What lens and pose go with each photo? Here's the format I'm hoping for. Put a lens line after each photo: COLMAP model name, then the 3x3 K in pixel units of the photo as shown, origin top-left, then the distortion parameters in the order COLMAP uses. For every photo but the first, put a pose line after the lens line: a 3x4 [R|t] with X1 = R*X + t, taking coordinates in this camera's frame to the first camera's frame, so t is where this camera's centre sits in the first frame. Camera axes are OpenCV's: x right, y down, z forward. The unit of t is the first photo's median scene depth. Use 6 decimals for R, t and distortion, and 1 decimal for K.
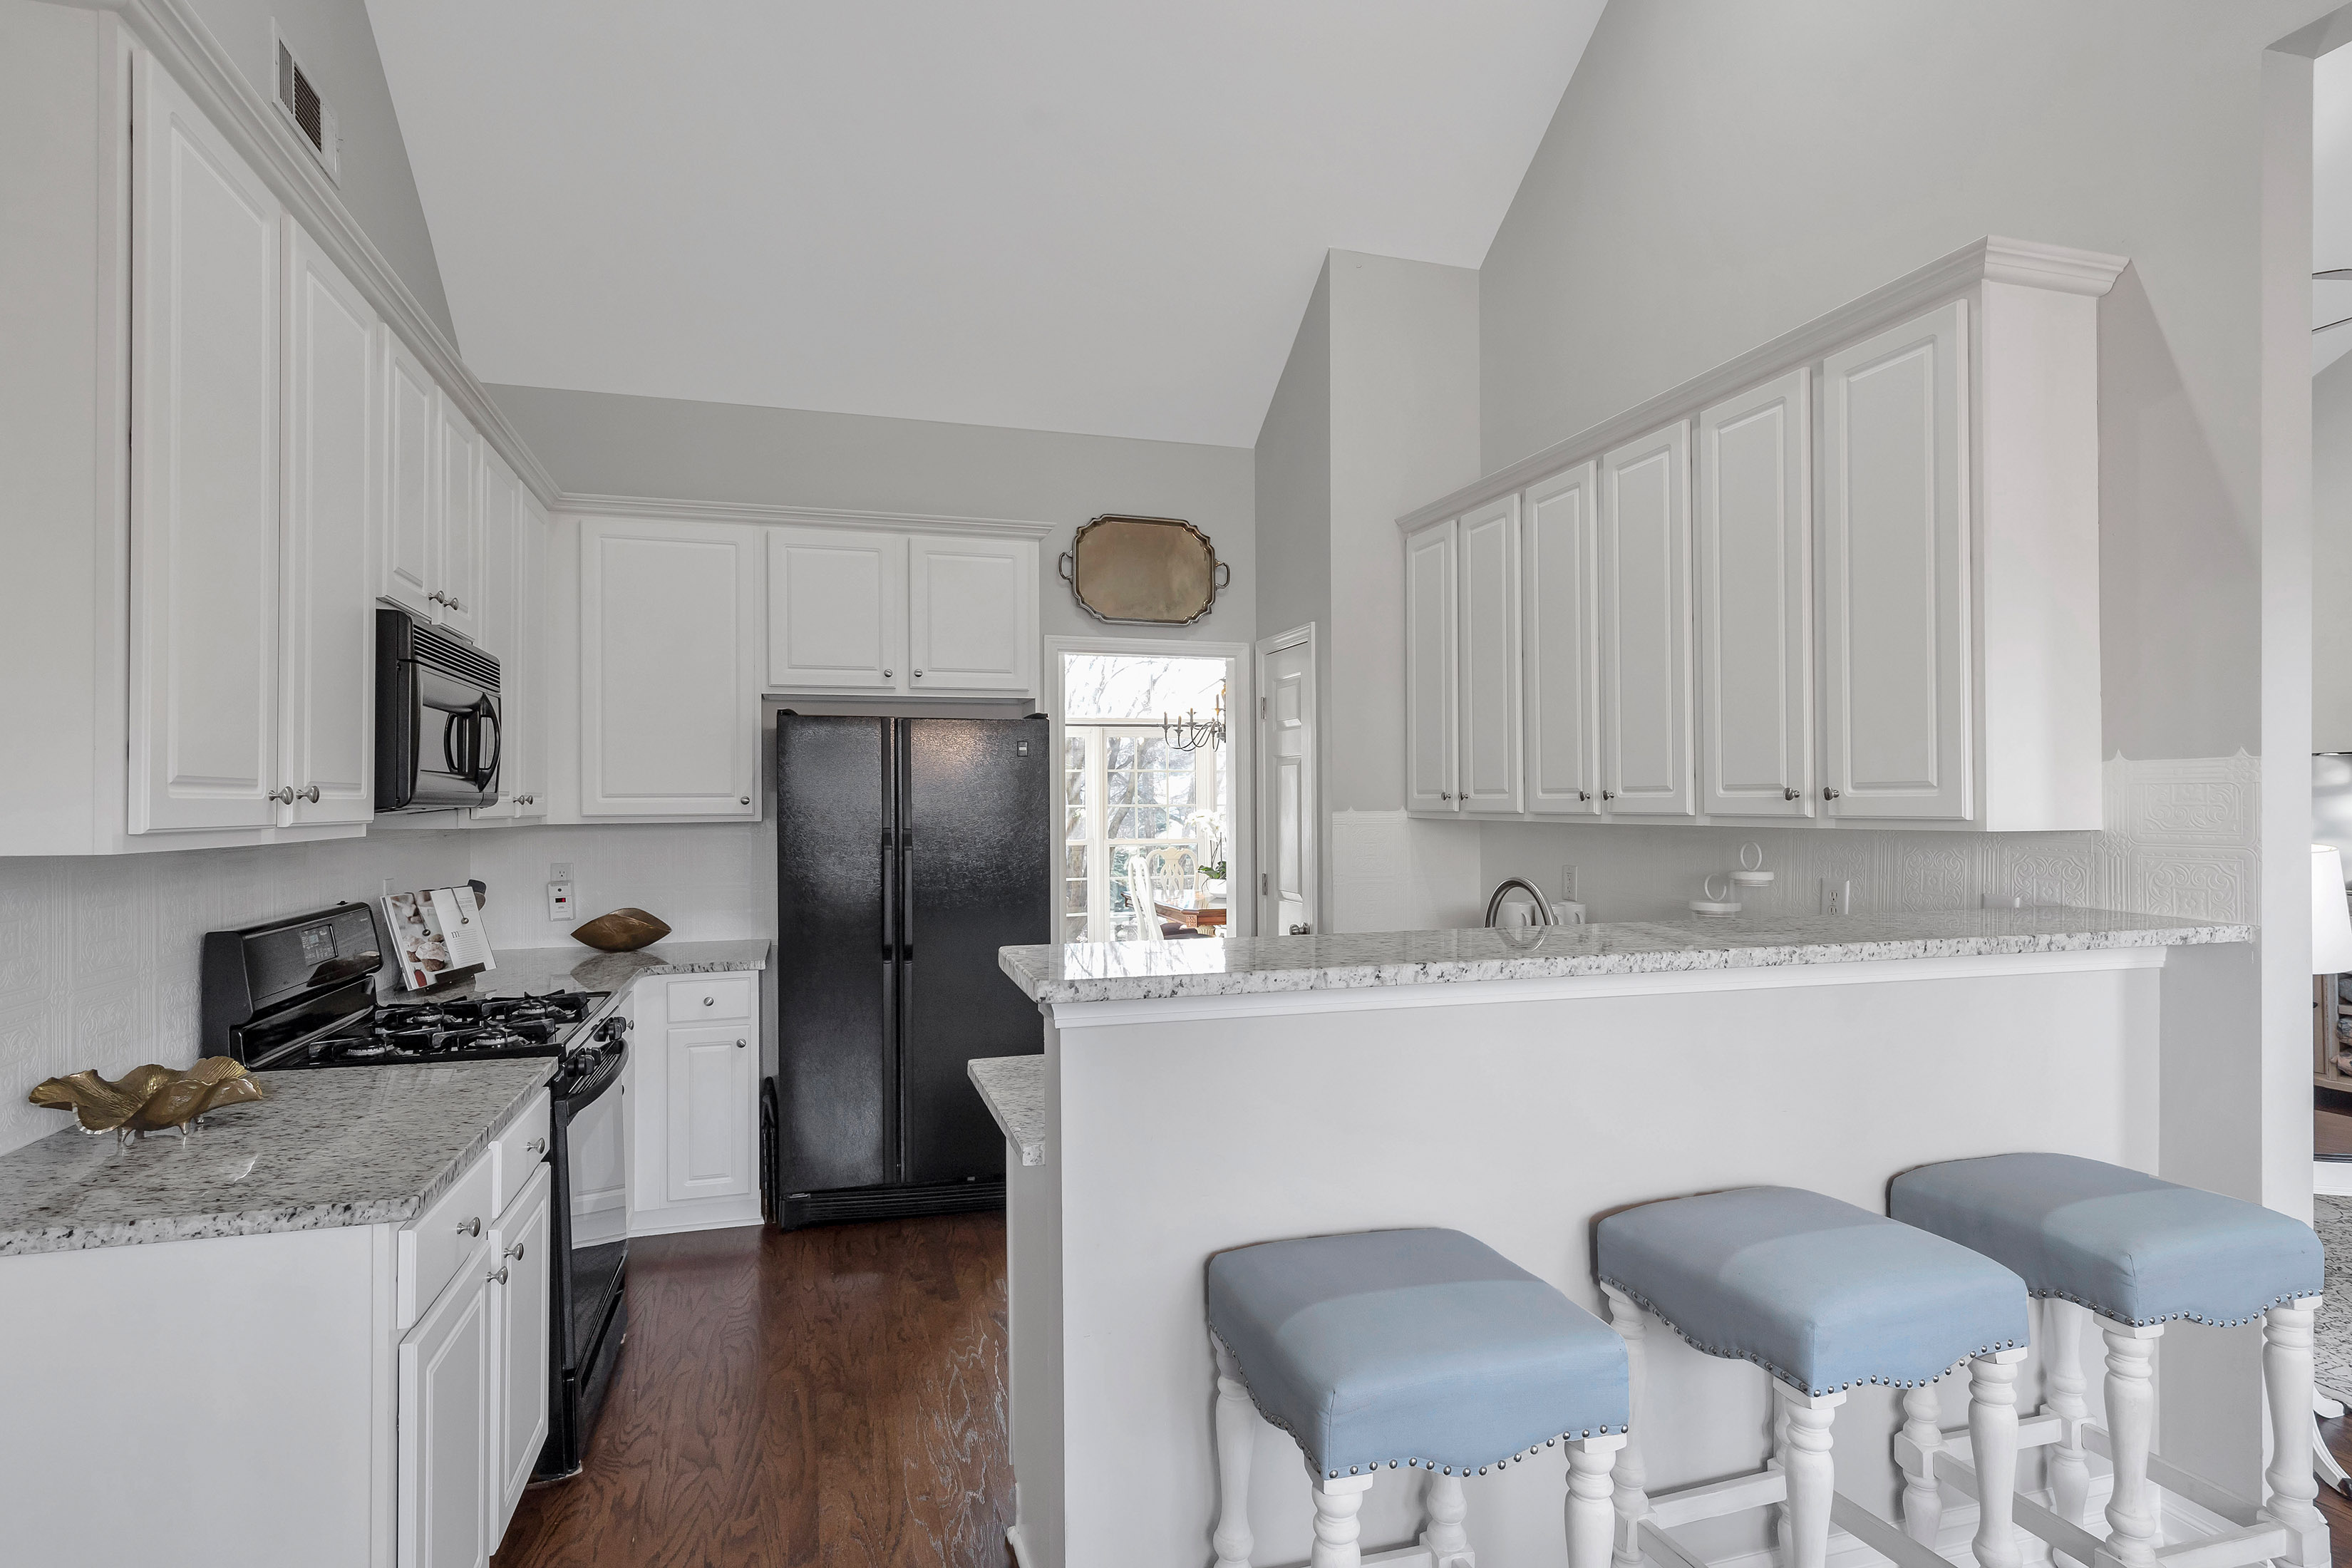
lens RADIAL K [[1218.2, 0, 1176.0], [0, 1218.2, 784.0], [0, 0, 1]] dist [-0.000158, -0.000342]
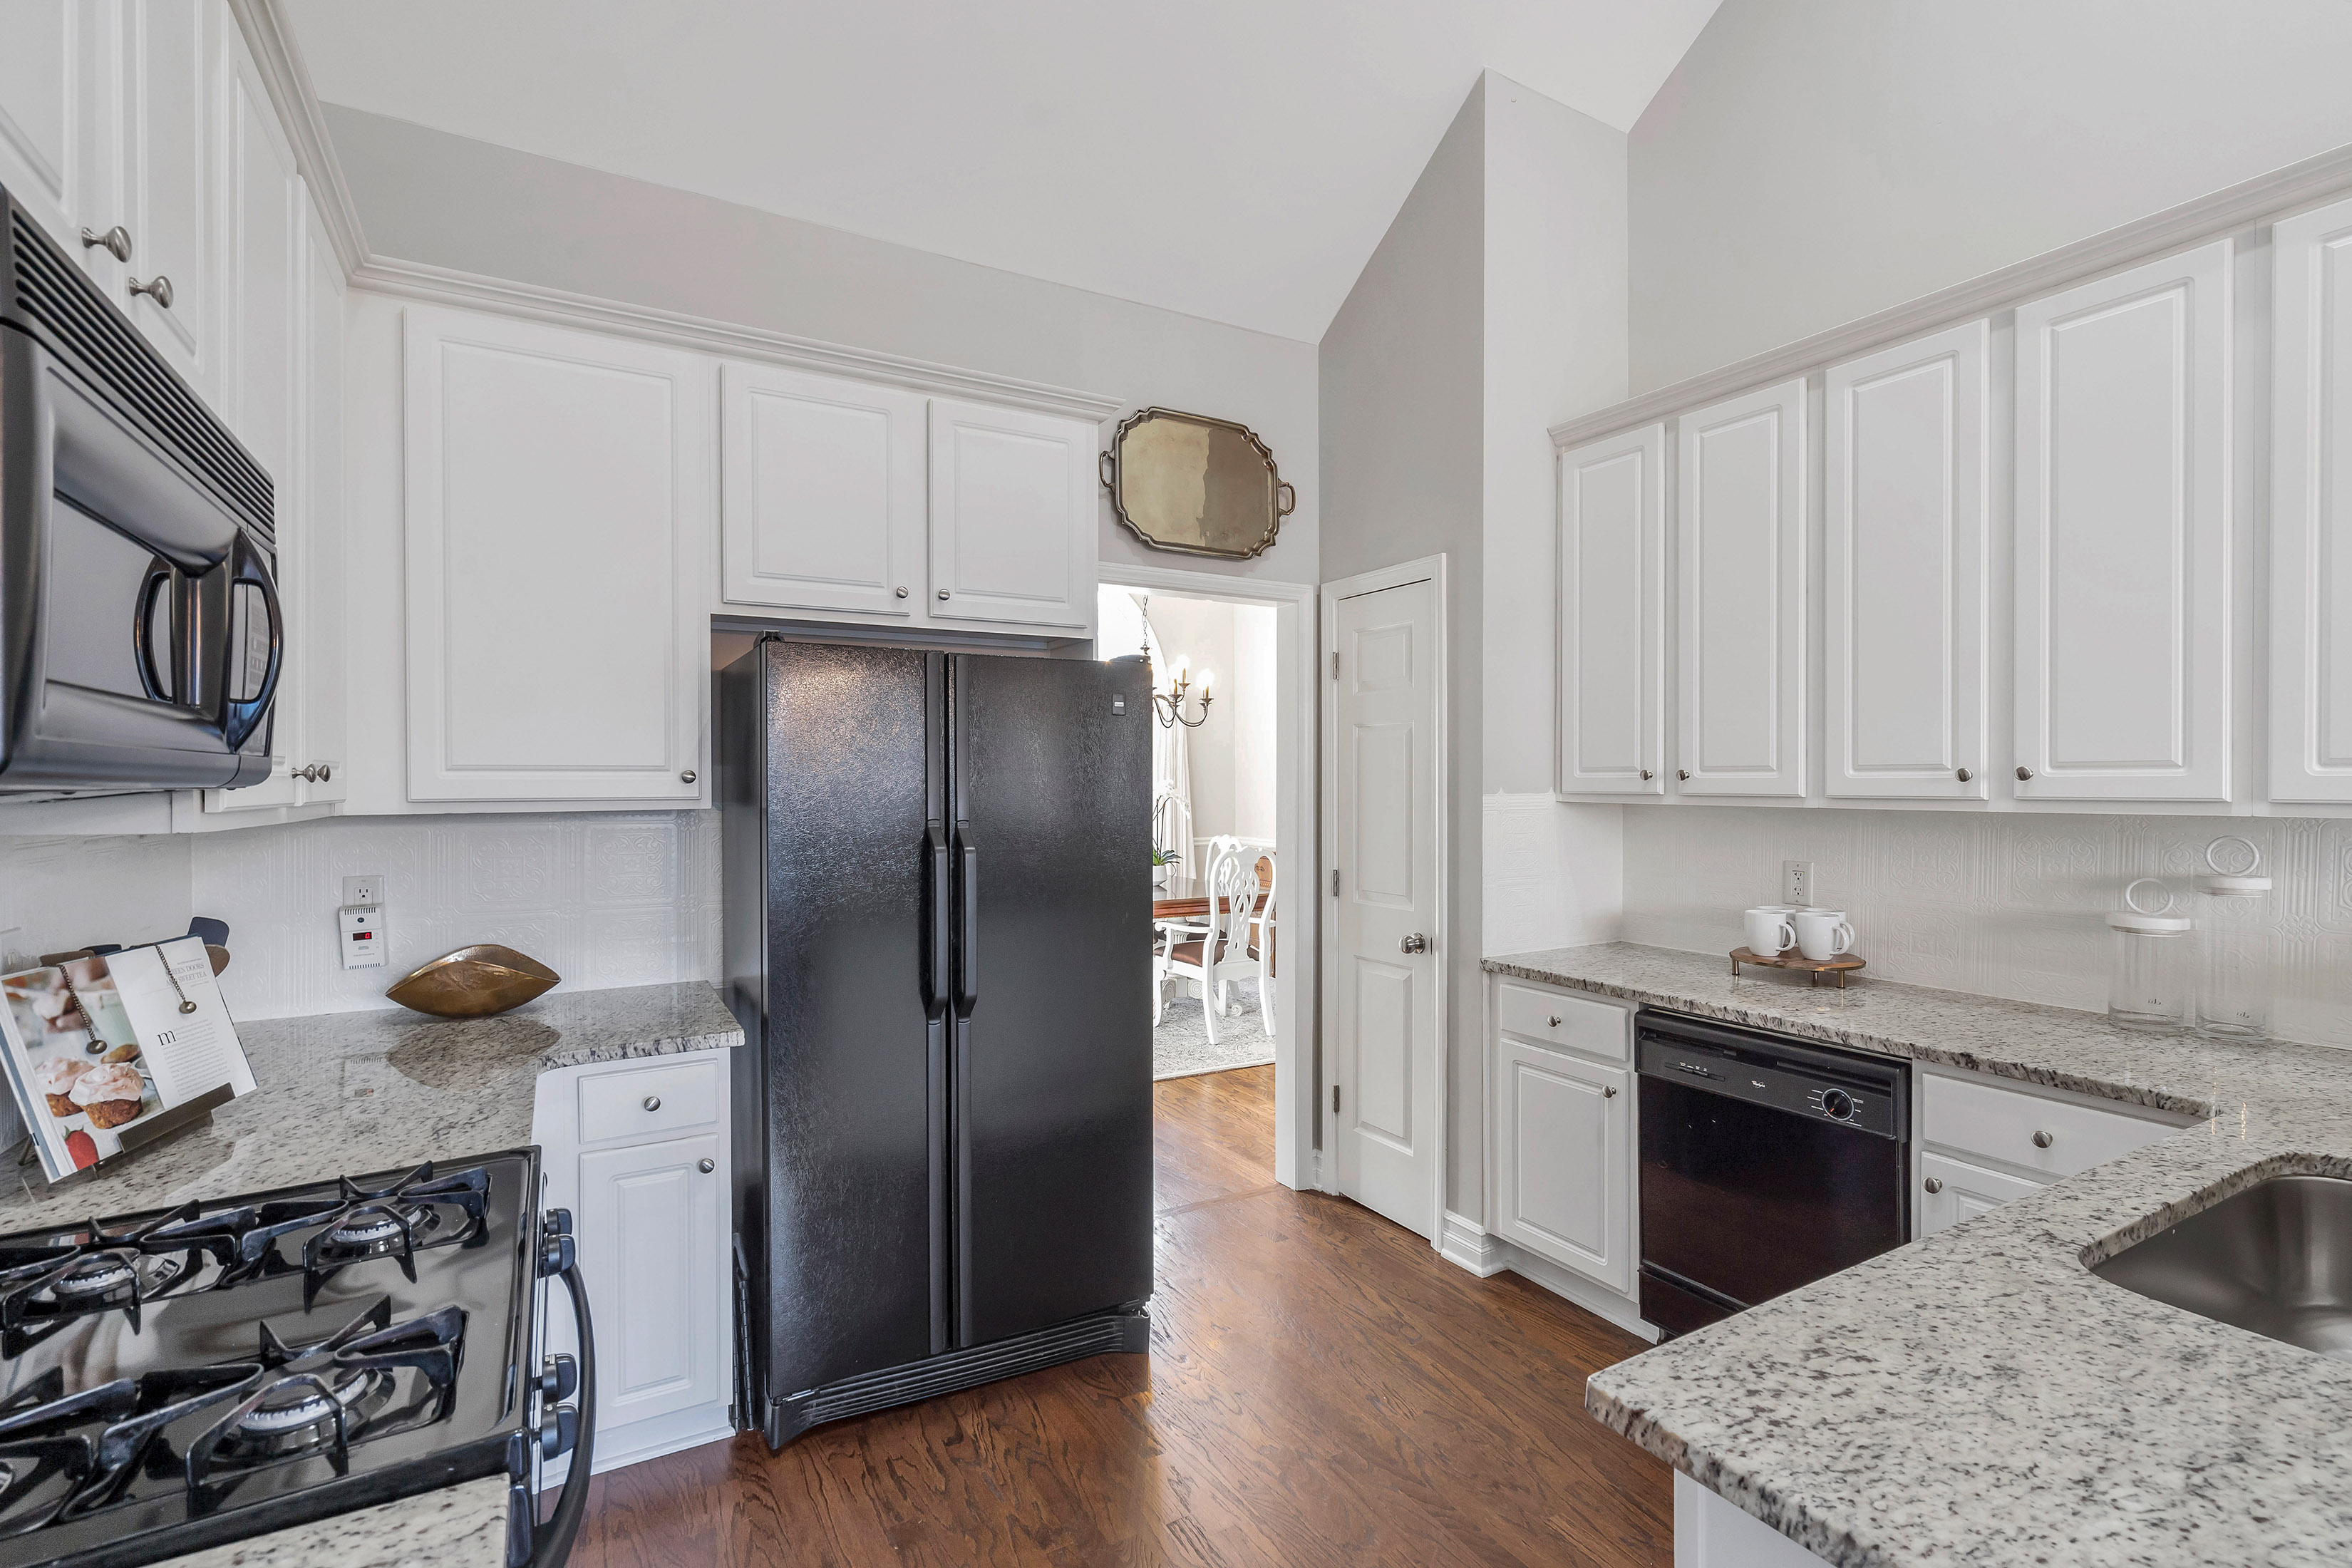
lens RADIAL K [[1081.7, 0, 1176.0], [0, 1081.7, 784.0], [0, 0, 1]] dist [-0.005811, 0.000415]
pose [[0.975167, 0.002405, 0.221458, -0.230160], [-0.006182, 0.999847, 0.016362, 0.006493], [-0.221385, -0.017325, 0.975033, 0.386345]]
